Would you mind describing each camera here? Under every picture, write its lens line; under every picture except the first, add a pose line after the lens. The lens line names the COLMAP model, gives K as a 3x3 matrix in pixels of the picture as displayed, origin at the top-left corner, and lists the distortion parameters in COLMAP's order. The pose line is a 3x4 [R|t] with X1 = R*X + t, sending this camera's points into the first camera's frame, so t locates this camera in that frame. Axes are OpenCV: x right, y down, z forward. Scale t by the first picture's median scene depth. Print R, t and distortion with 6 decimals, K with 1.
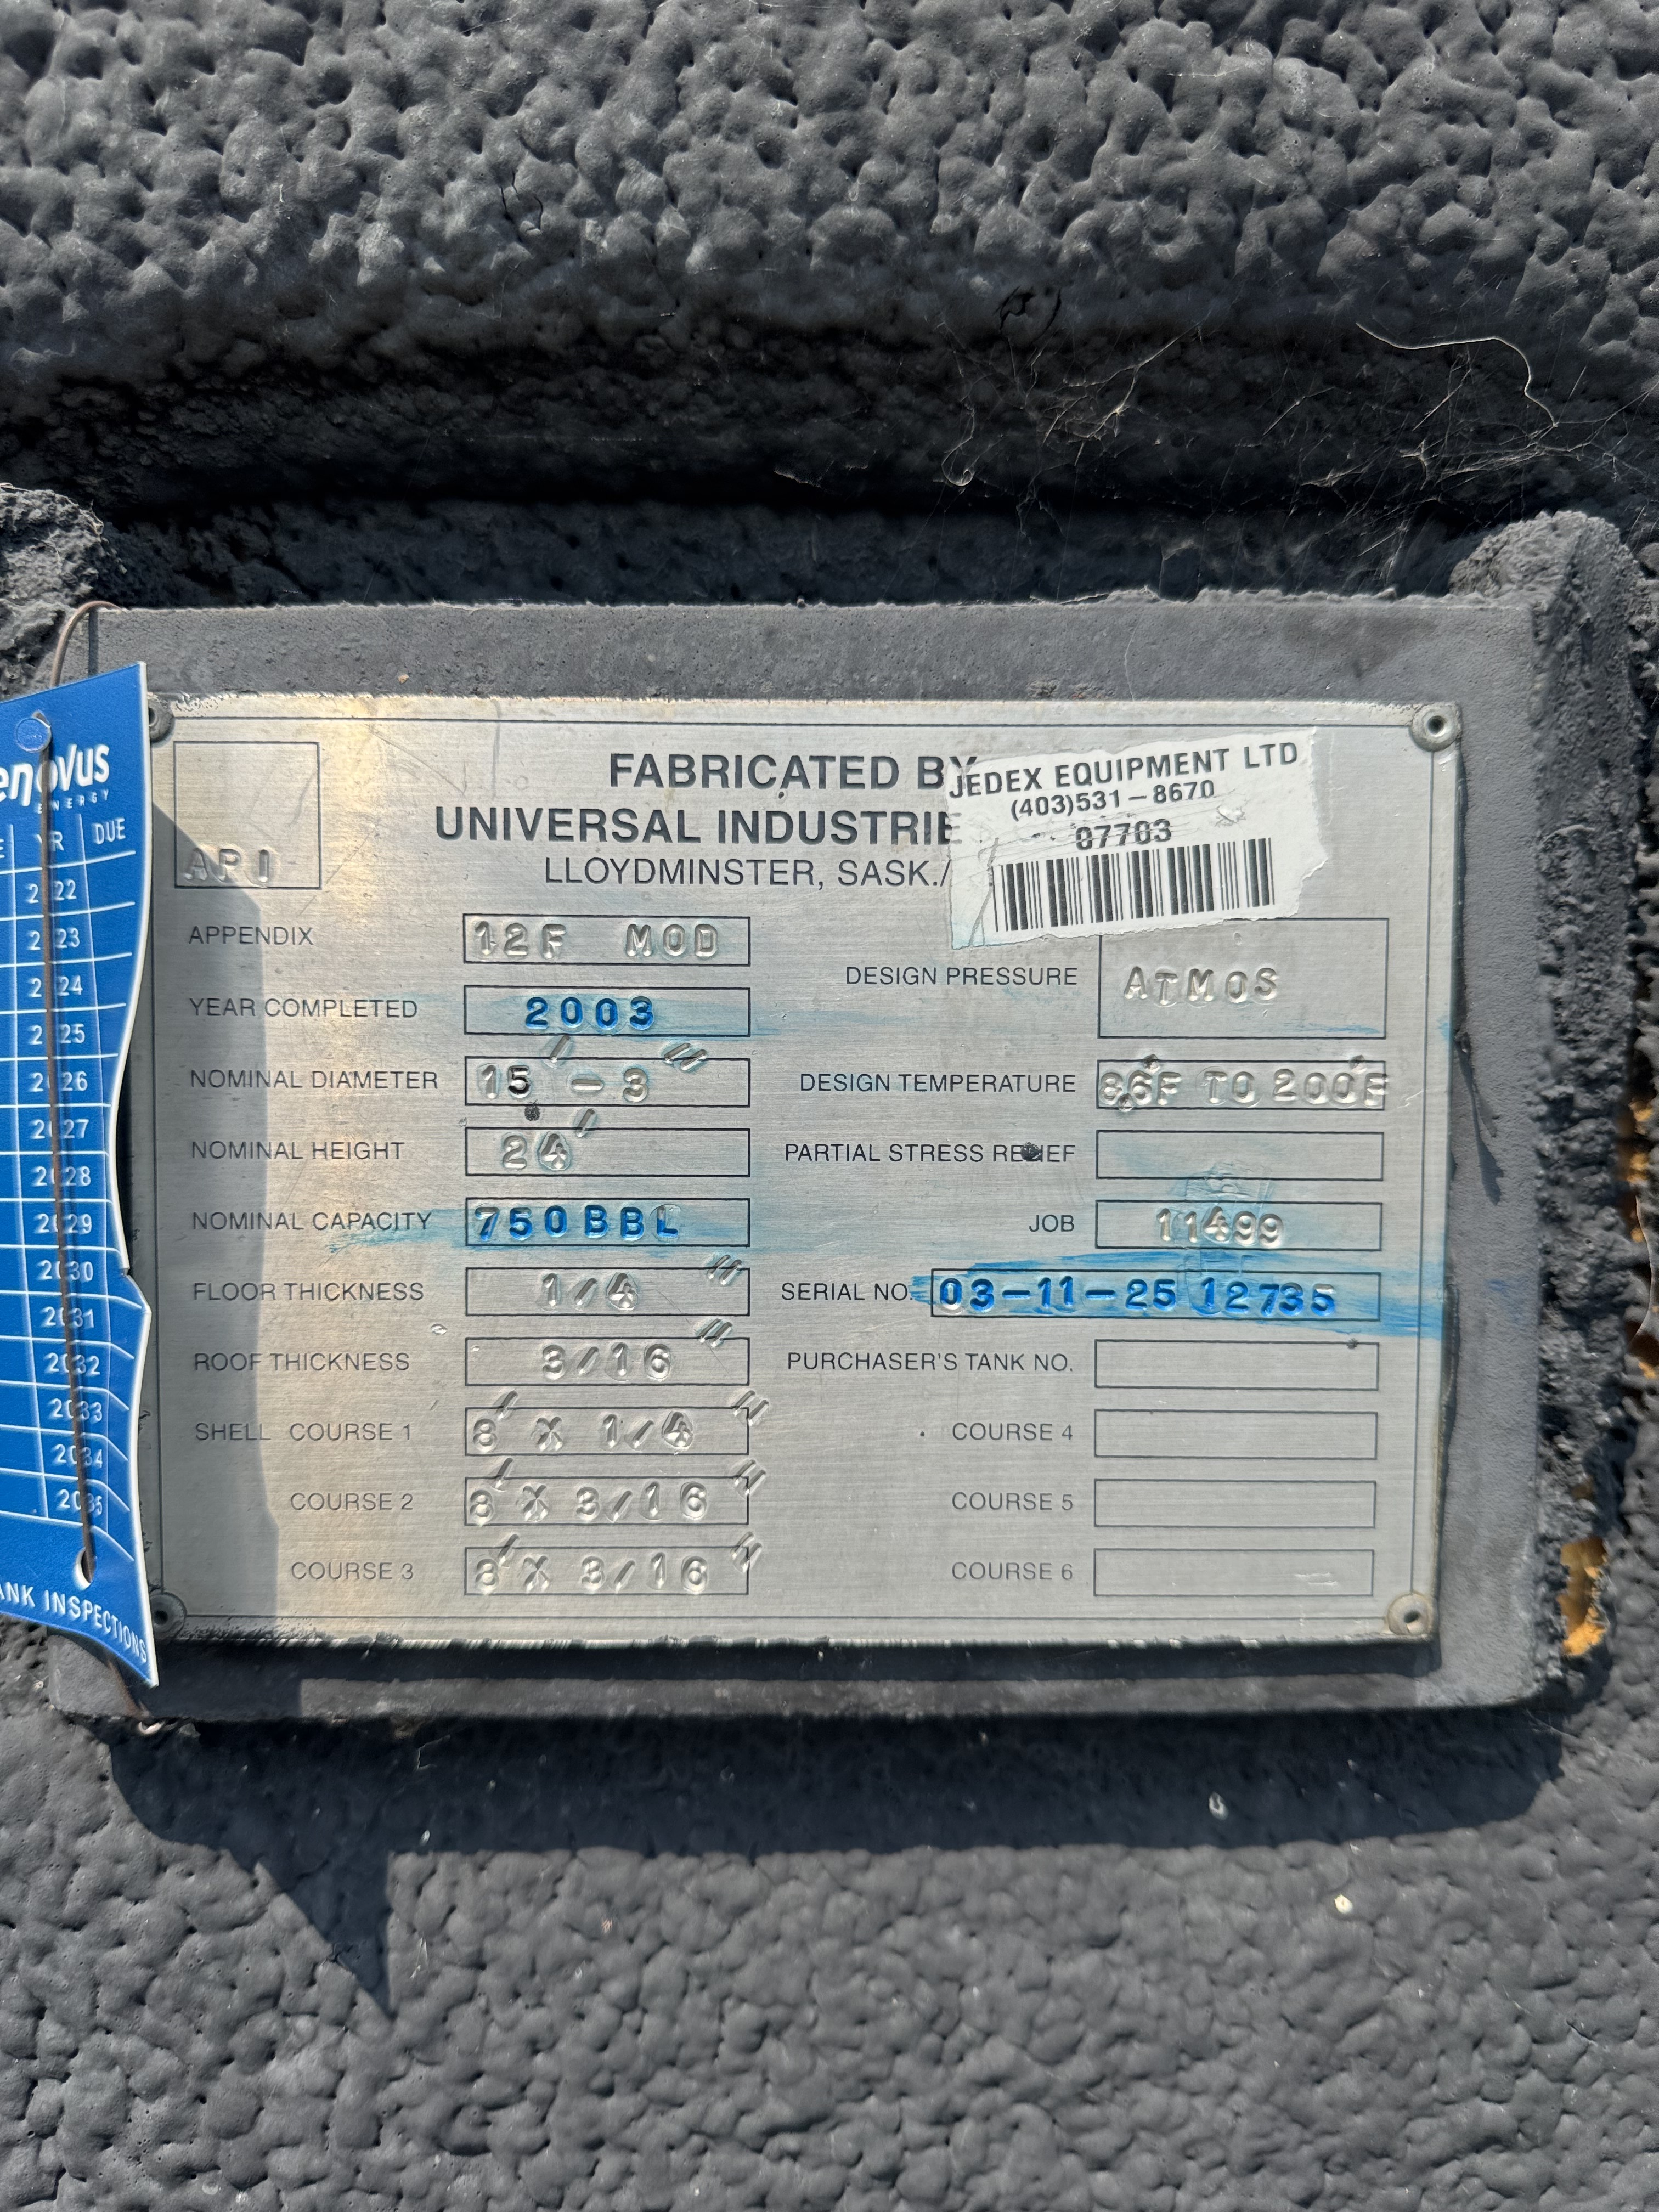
lens RADIAL K [[1555.6, 0, 829.5], [0, 1555.6, 1106.0], [0, 0, 1]] dist [0.003083, -0.000634]
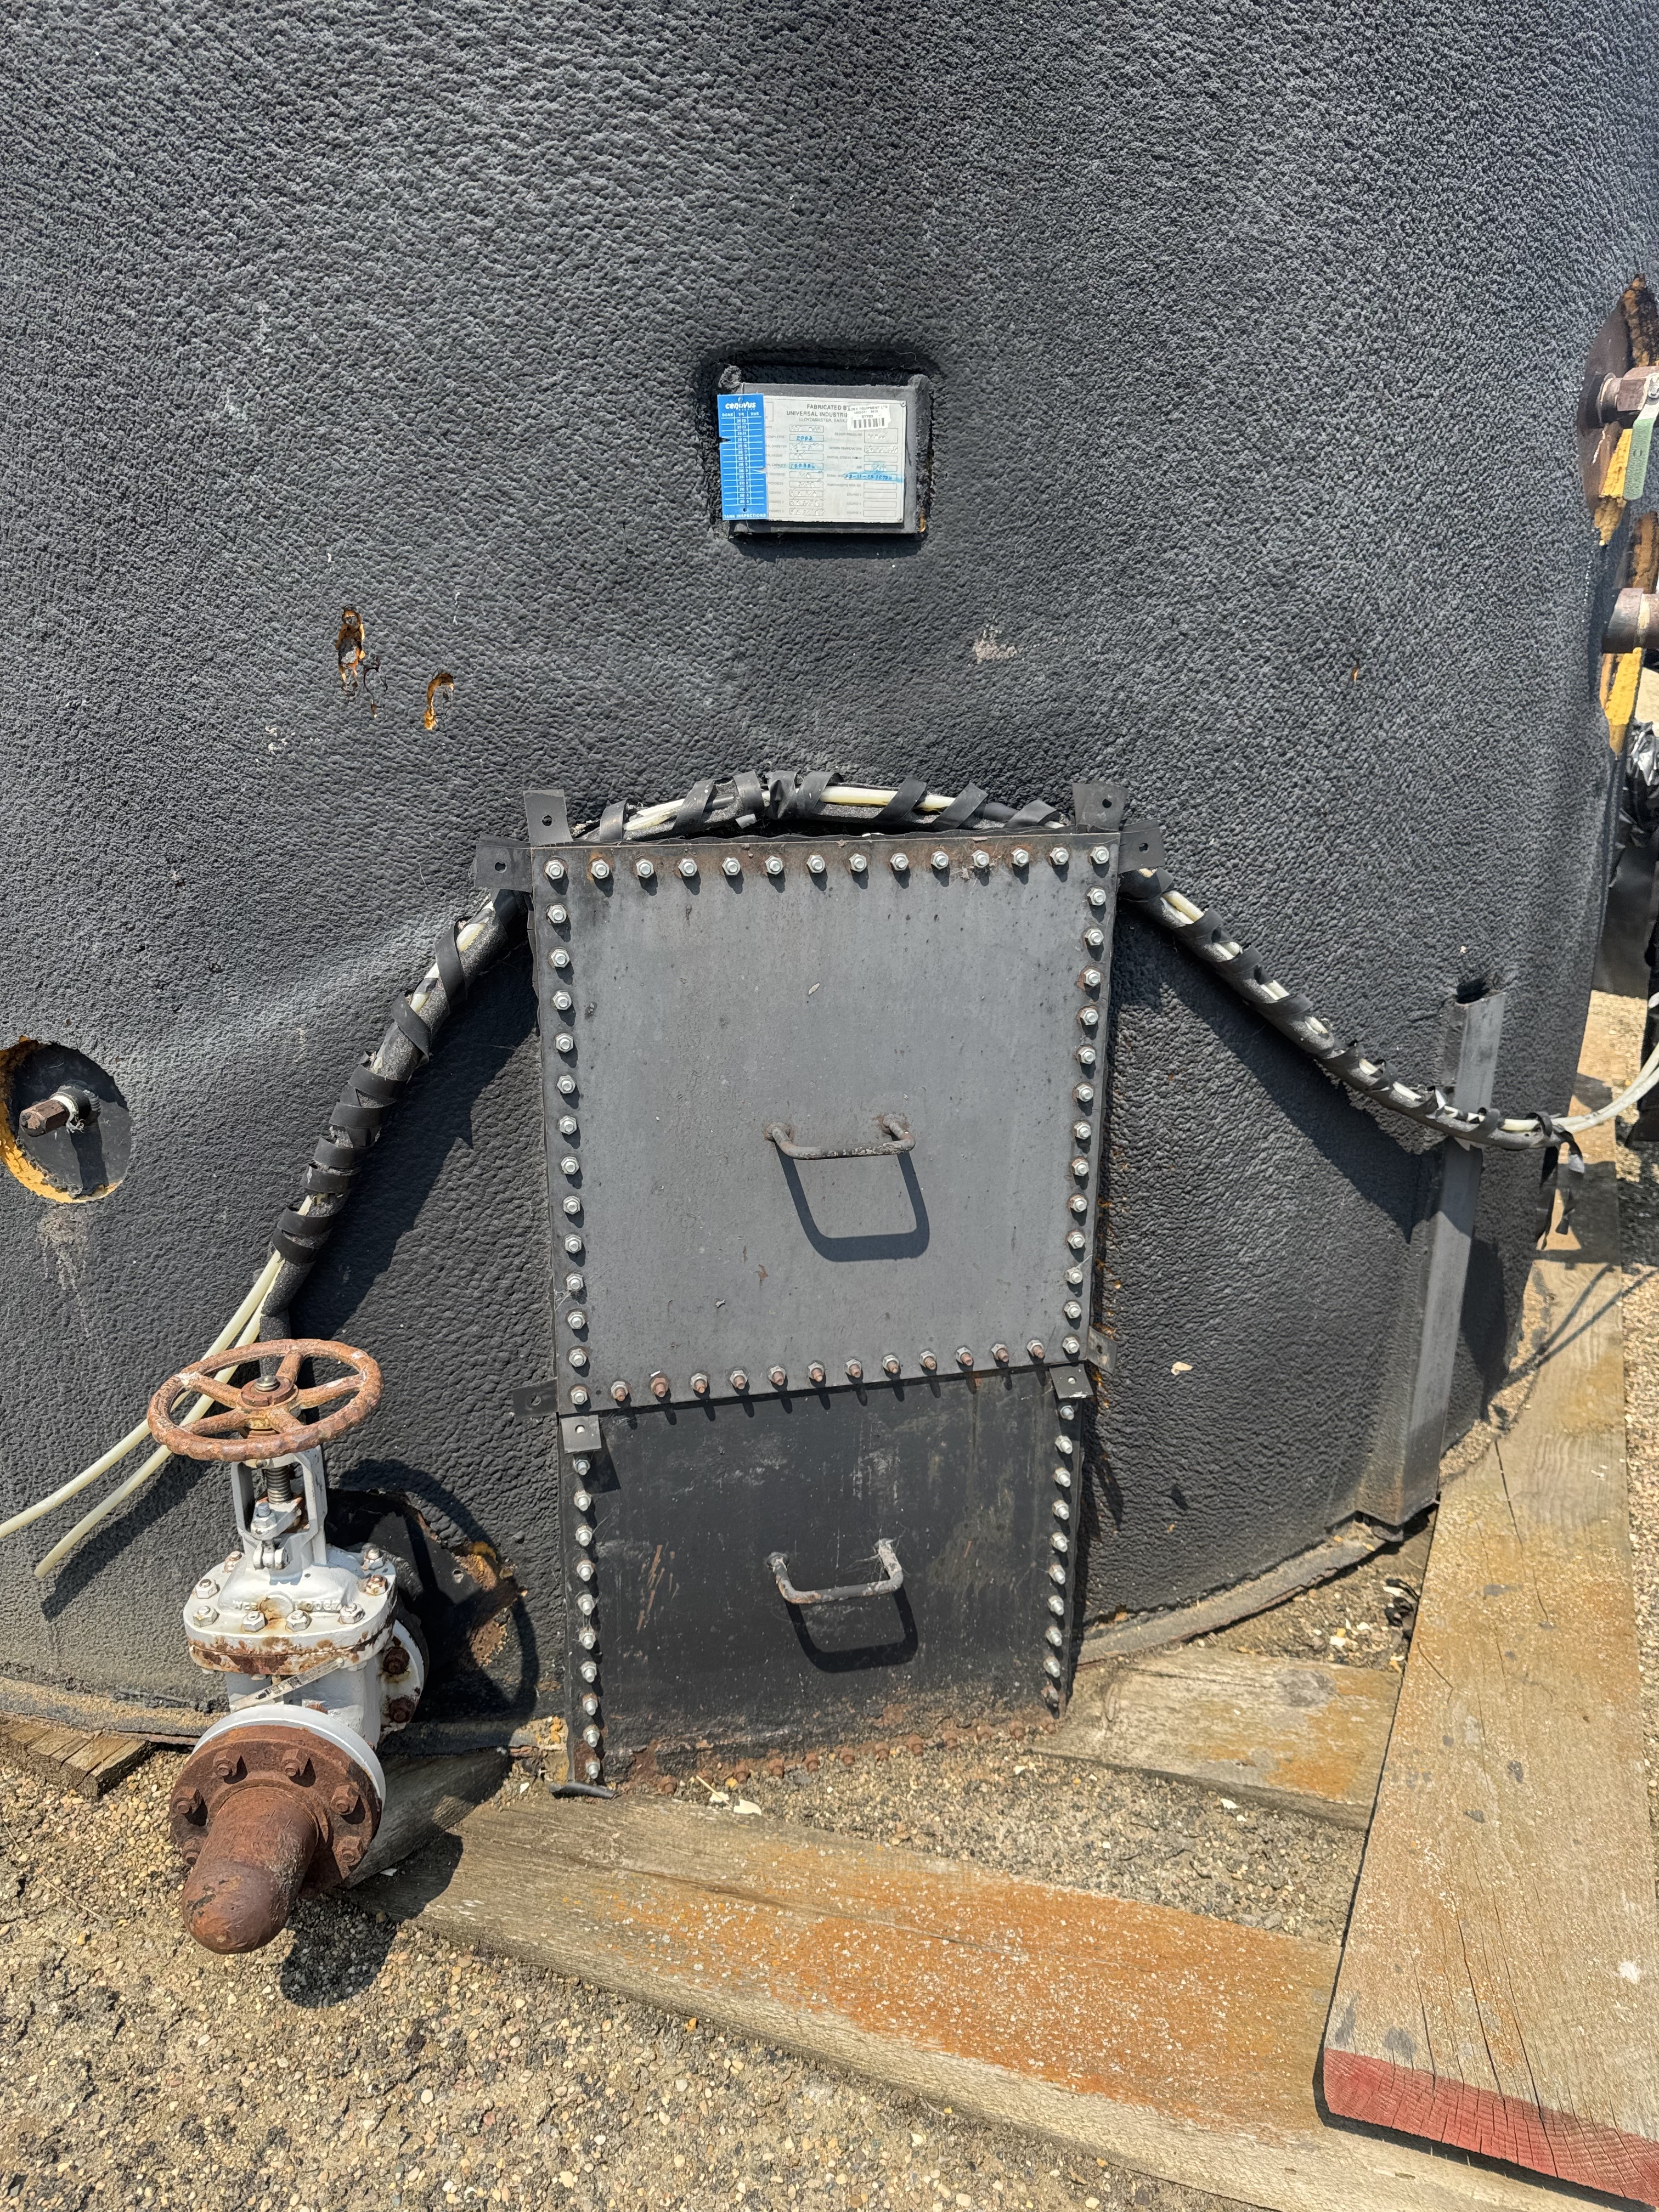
lens RADIAL K [[1555.6, 0, 829.5], [0, 1555.6, 1106.0], [0, 0, 1]] dist [0.003083, -0.000634]
pose [[0.971819, -0.073877, 0.223853, -2.114699], [0.009151, 0.960729, 0.277337, 1.041905], [-0.235551, -0.267473, 0.934331, -7.610507]]
